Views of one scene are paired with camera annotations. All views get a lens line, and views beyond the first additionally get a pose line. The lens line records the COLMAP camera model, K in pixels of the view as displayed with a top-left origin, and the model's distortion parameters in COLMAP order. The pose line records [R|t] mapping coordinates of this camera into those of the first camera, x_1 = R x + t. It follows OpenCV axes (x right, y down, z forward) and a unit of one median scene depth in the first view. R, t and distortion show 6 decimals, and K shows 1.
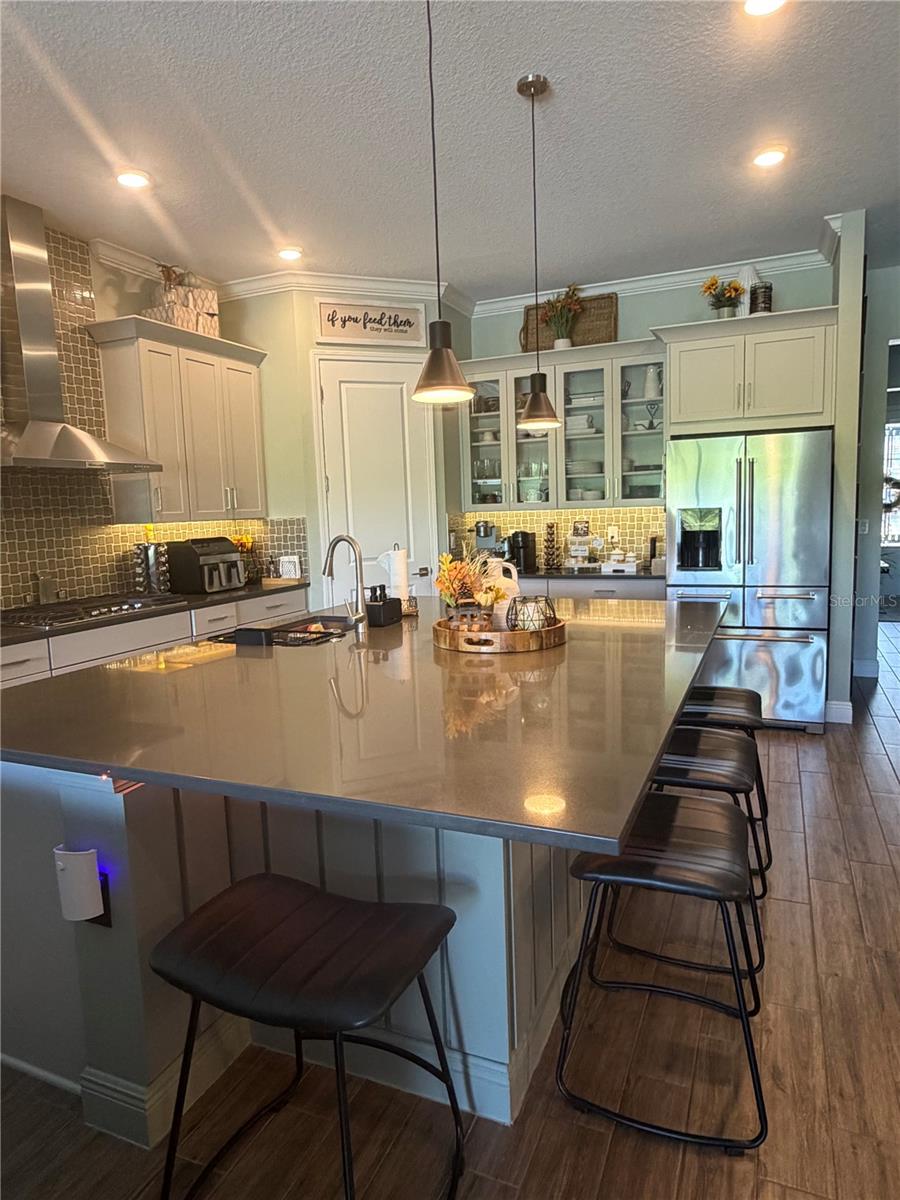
lens RADIAL K [[761.2, 0, 450.0], [0, 761.2, 600.0], [0, 0, 1]] dist [-0.002569, -0.002143]
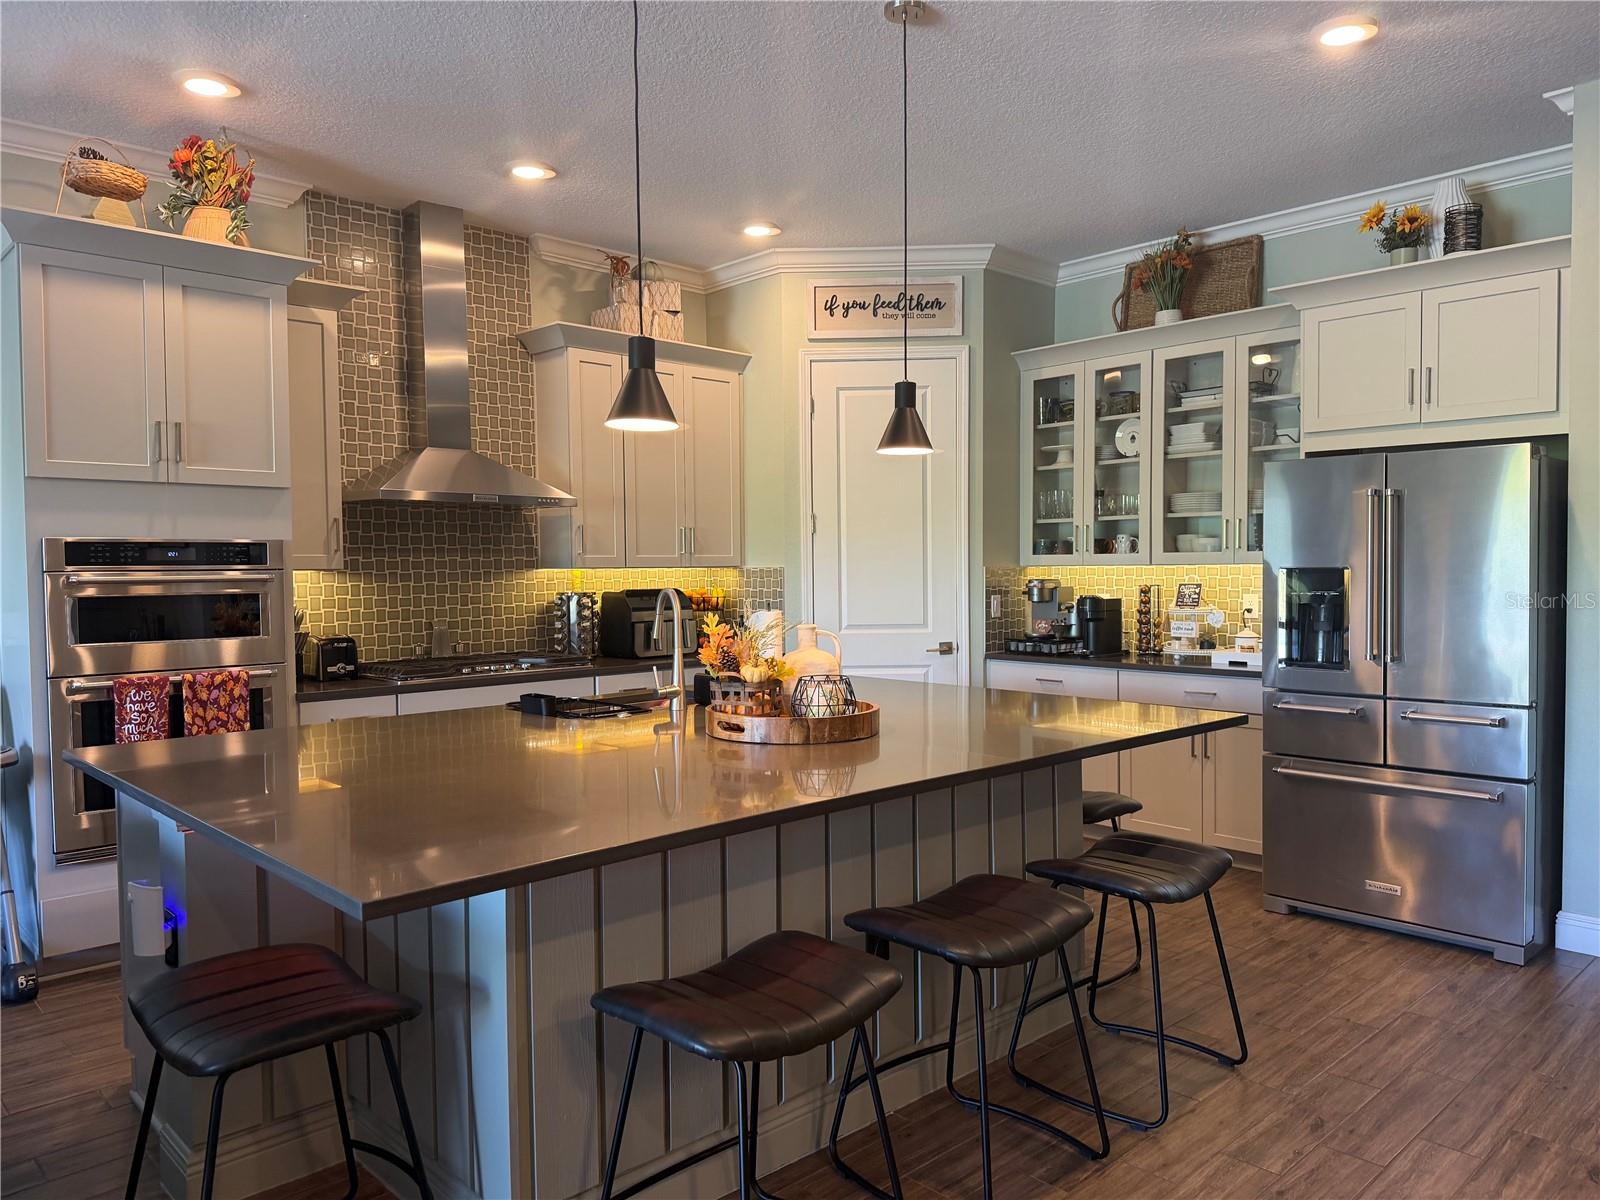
lens RADIAL K [[1146.0, 0, 800.0], [0, 1146.0, 600.0], [0, 0, 1]] dist [0.118014, -0.140066]
pose [[0.921392, 0.038364, -0.386736, 0.266504], [-0.069657, 0.995303, -0.067224, -0.000412], [0.382340, 0.088878, 0.919737, -0.038253]]
